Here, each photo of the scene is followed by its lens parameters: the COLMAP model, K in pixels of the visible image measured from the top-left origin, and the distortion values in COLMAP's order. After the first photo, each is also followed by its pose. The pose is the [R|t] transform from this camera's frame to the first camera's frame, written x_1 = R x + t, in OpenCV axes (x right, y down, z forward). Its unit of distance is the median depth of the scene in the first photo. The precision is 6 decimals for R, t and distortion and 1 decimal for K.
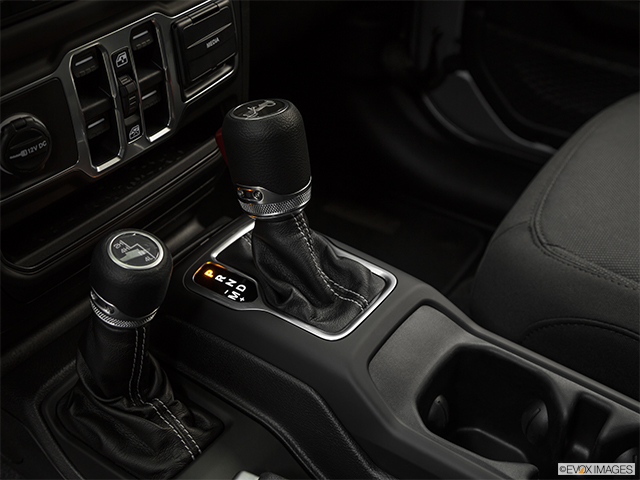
lens RADIAL K [[829.7, 0, 309.5], [0, 829.7, 262.2], [0, 0, 1]] dist [-0.007662, 0.000000]
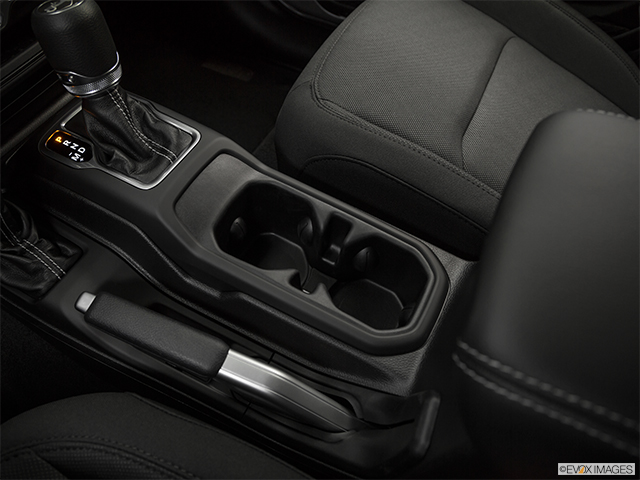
lens RADIAL K [[441.5, 0, 324.7], [0, 441.5, 241.0], [0, 0, 1]] dist [-0.086880, 0.010711]
pose [[0.990284, -0.074316, 0.117535, 0.212886], [0.029150, 0.937379, 0.347089, -0.059286], [-0.135969, -0.340291, 0.930438, 0.266351]]
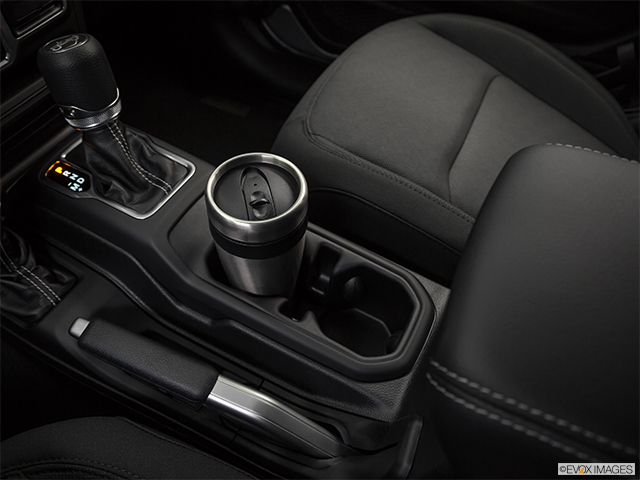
lens RADIAL K [[441.5, 0, 322.4], [0, 441.5, 245.0], [0, 0, 1]] dist [-0.086880, 0.010711]
pose [[0.989958, -0.061388, 0.127336, 0.219548], [0.022666, 0.958062, 0.285662, -0.061067], [-0.139532, -0.279907, 0.949833, 0.243063]]
